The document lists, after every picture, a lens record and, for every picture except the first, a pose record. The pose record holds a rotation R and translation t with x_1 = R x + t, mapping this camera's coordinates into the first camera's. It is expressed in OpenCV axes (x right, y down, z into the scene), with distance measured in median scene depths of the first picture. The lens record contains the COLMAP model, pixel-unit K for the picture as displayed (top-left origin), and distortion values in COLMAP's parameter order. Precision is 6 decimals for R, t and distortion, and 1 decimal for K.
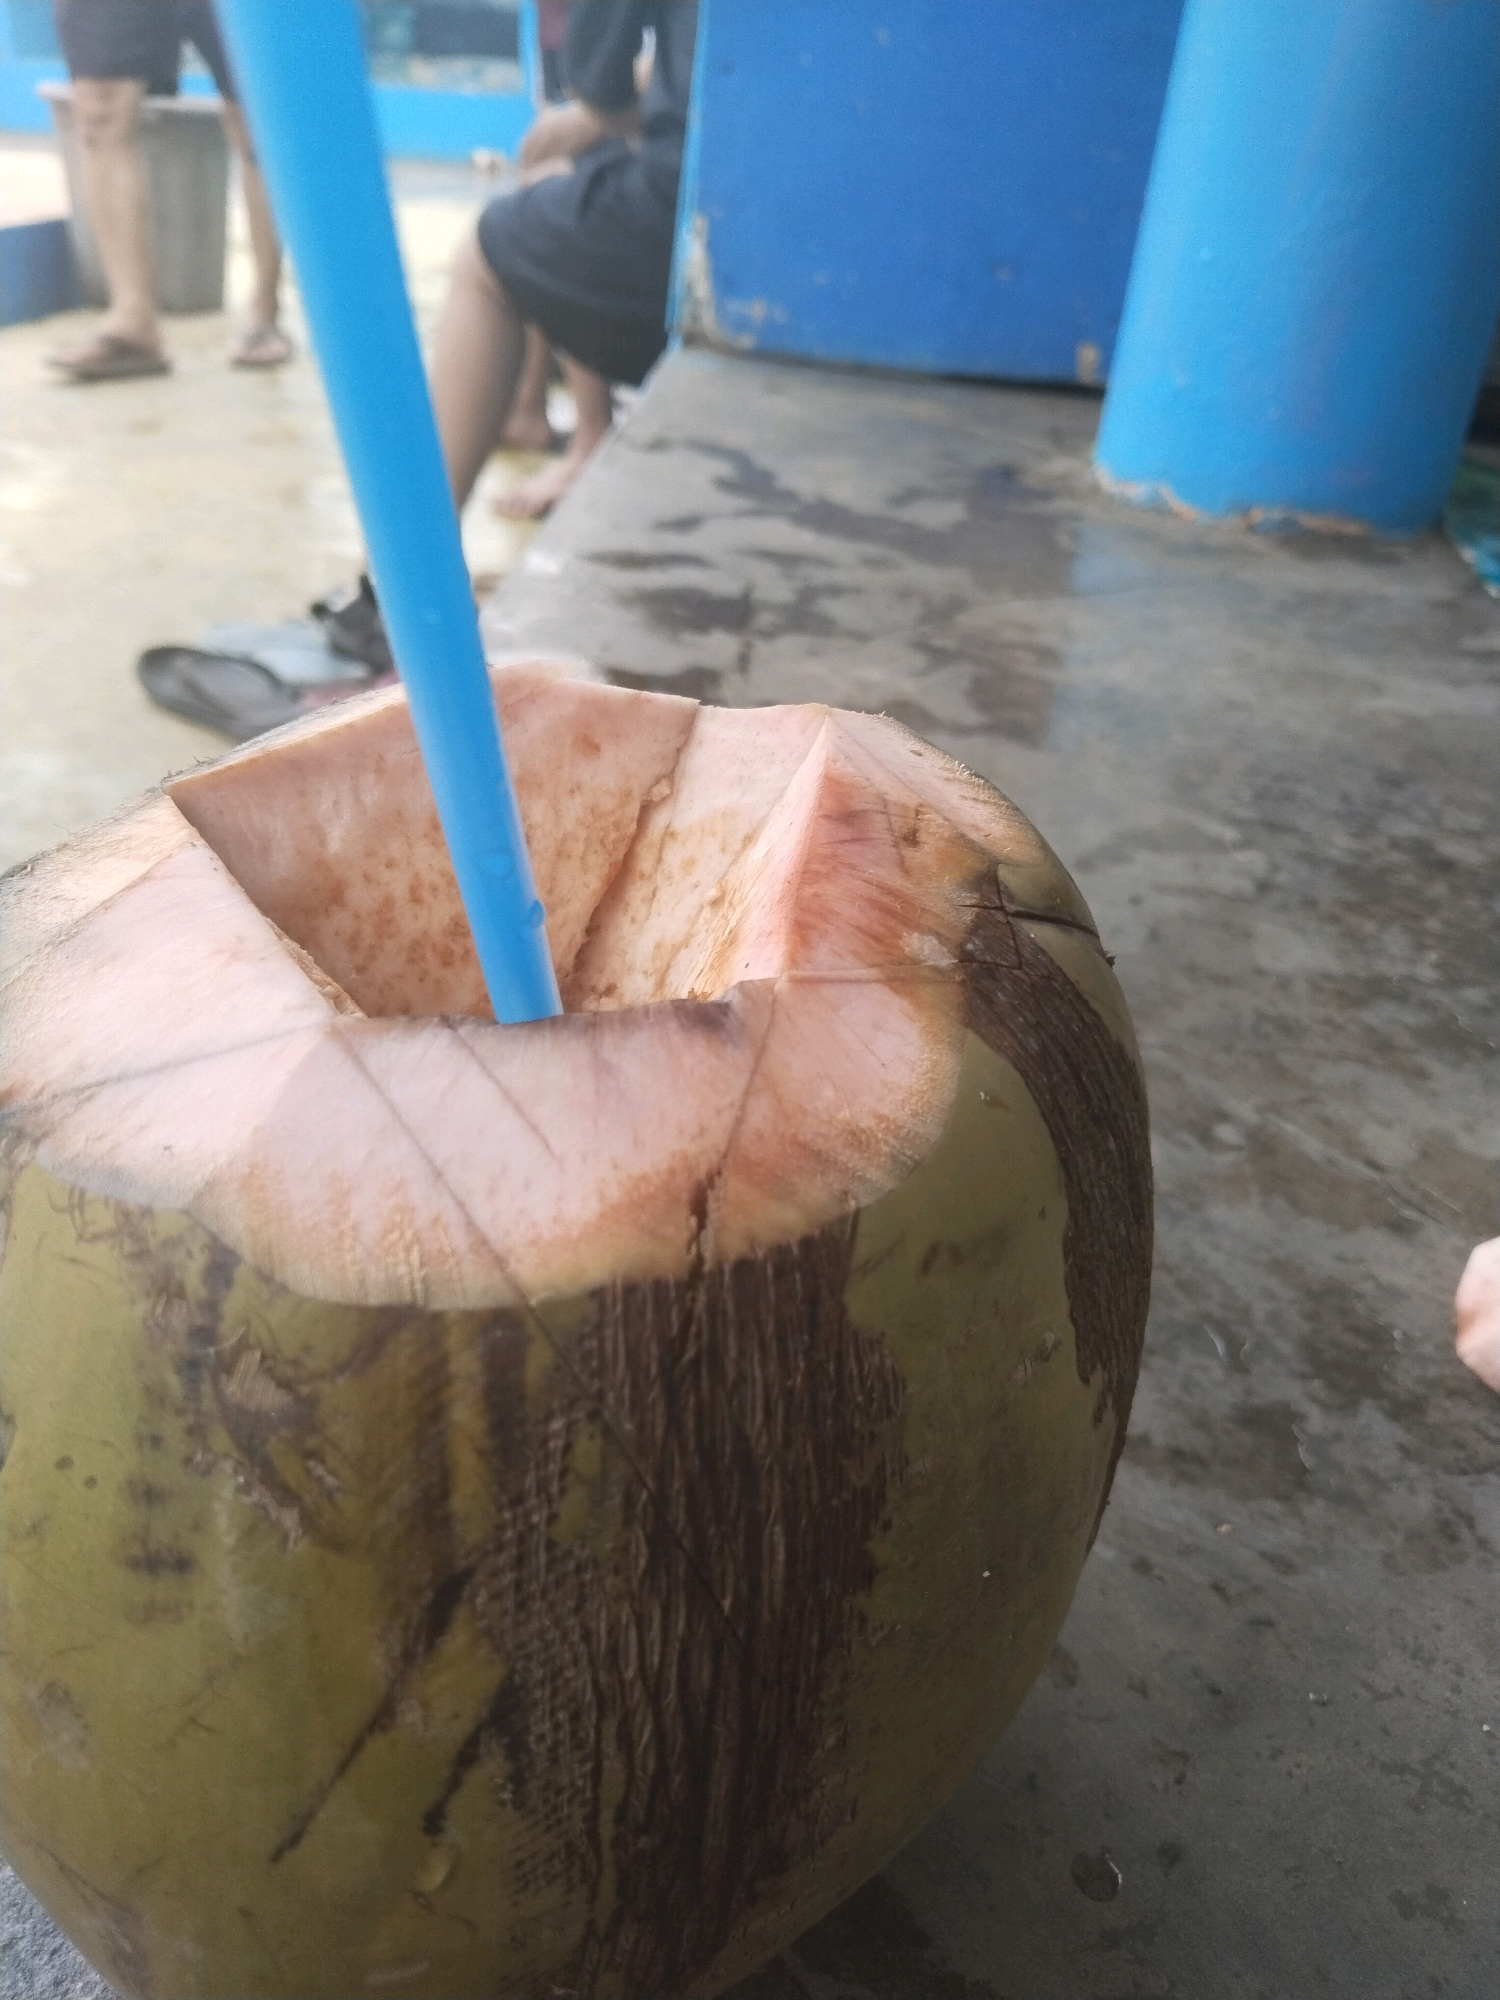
lens RADIAL K [[1612.5, 0, 753.4], [0, 1612.5, 1023.2], [0, 0, 1]] dist [-0.021738, -0.004008]
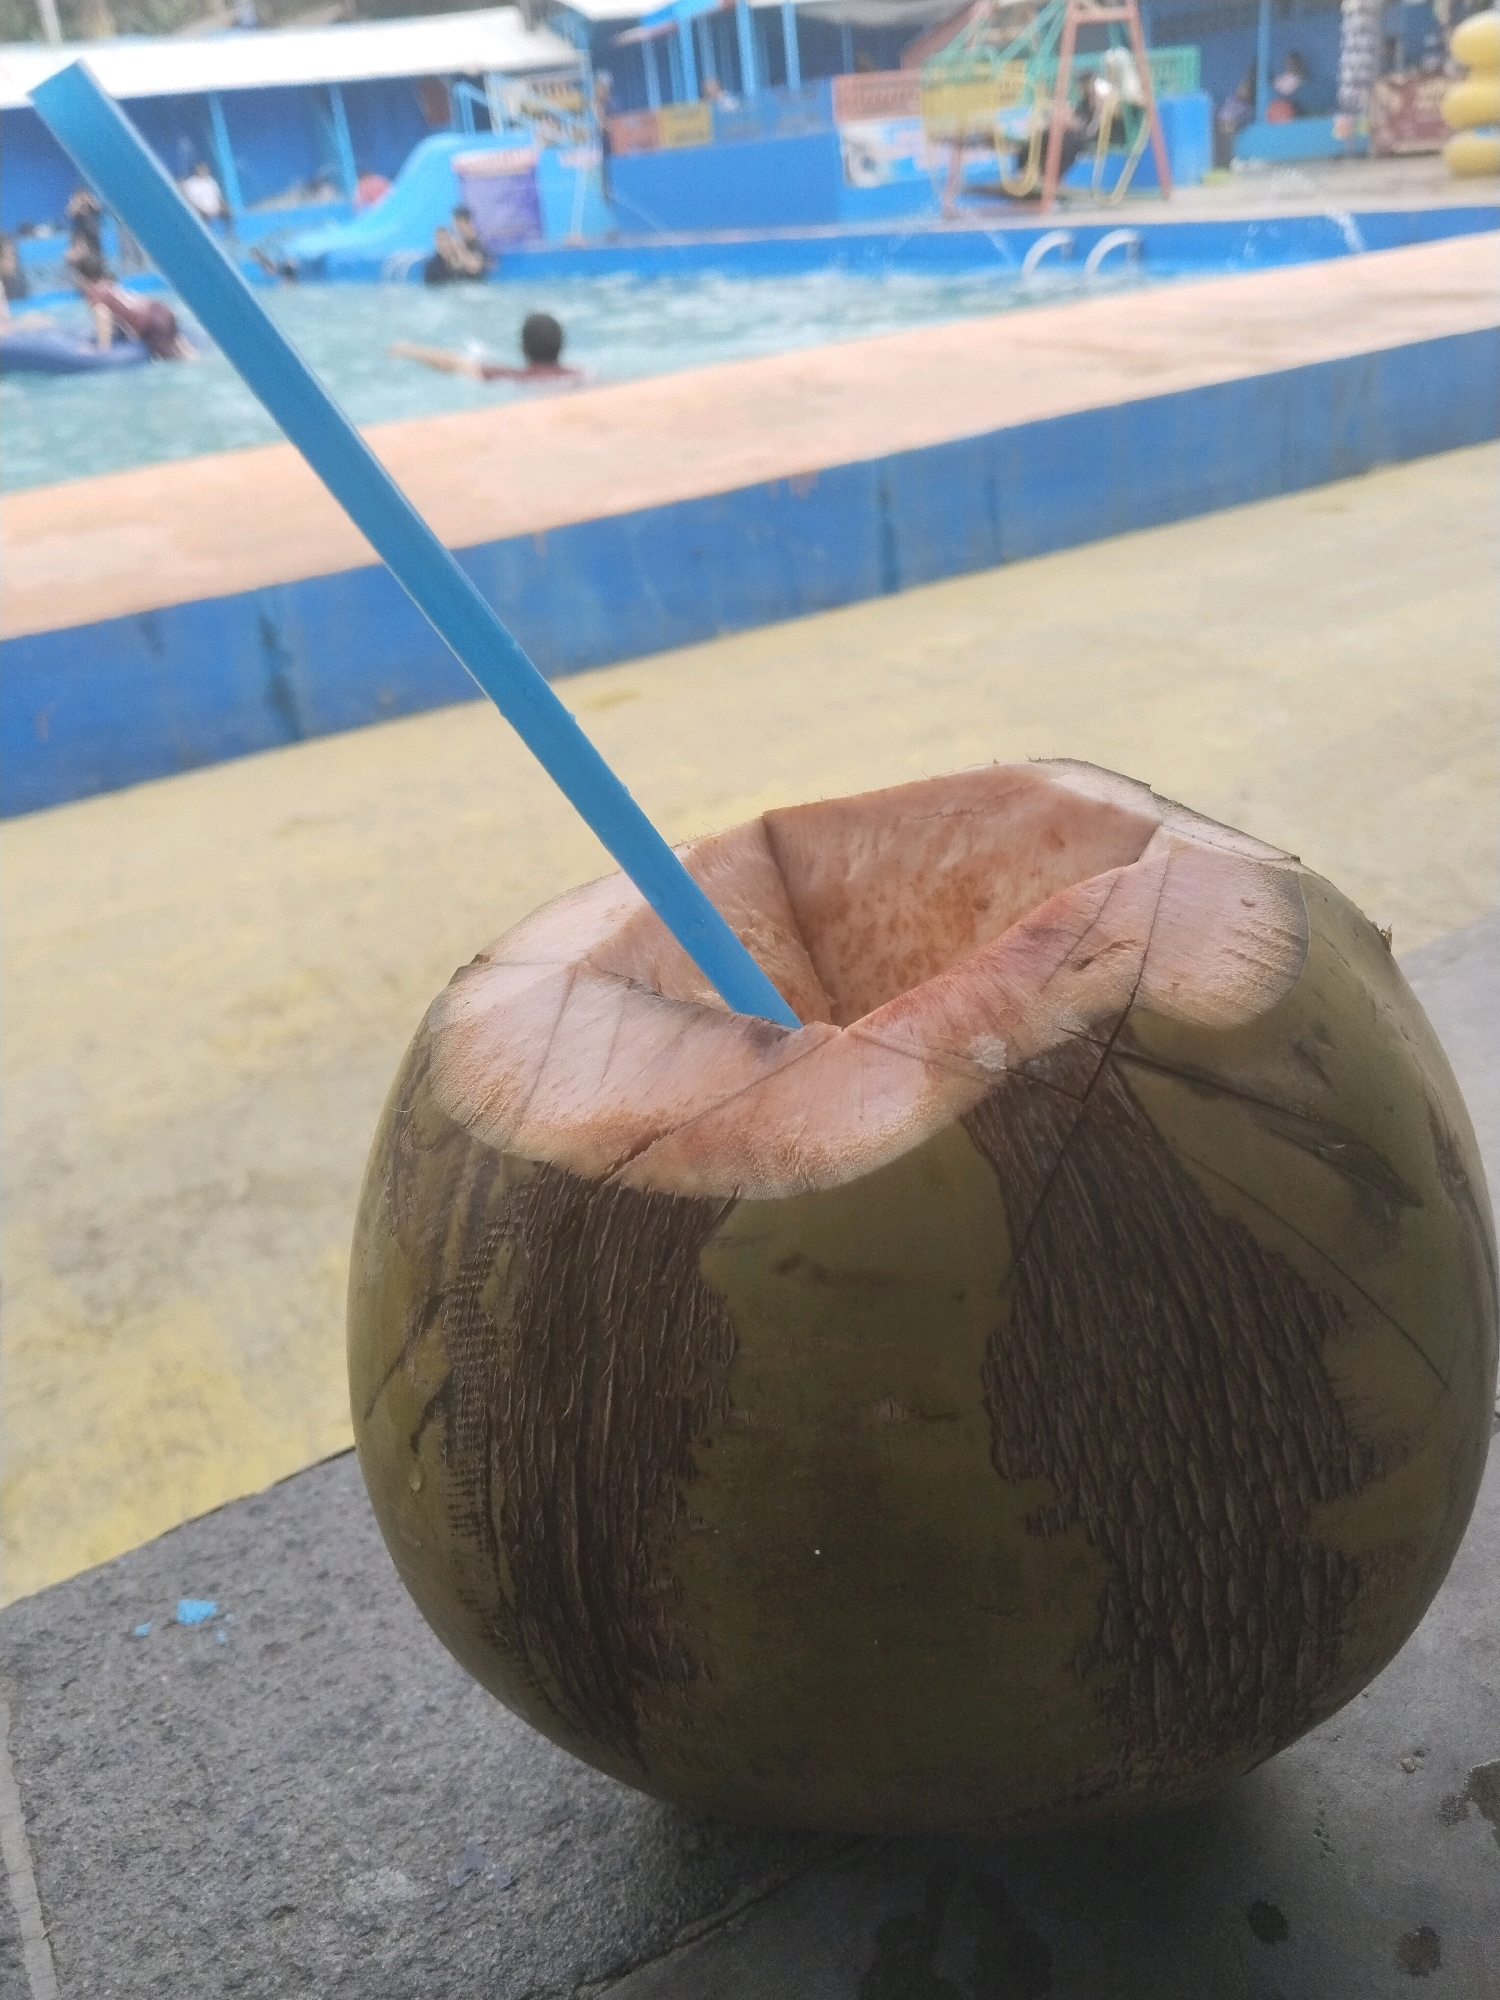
lens RADIAL K [[1612.5, 0, 753.4], [0, 1612.5, 1023.2], [0, 0, 1]] dist [-0.021738, -0.004008]
pose [[0.567553, 0.270116, -0.777767, 1.005168], [-0.288737, 0.949957, 0.119219, -0.170606], [0.771047, 0.156907, 0.617143, 0.174555]]
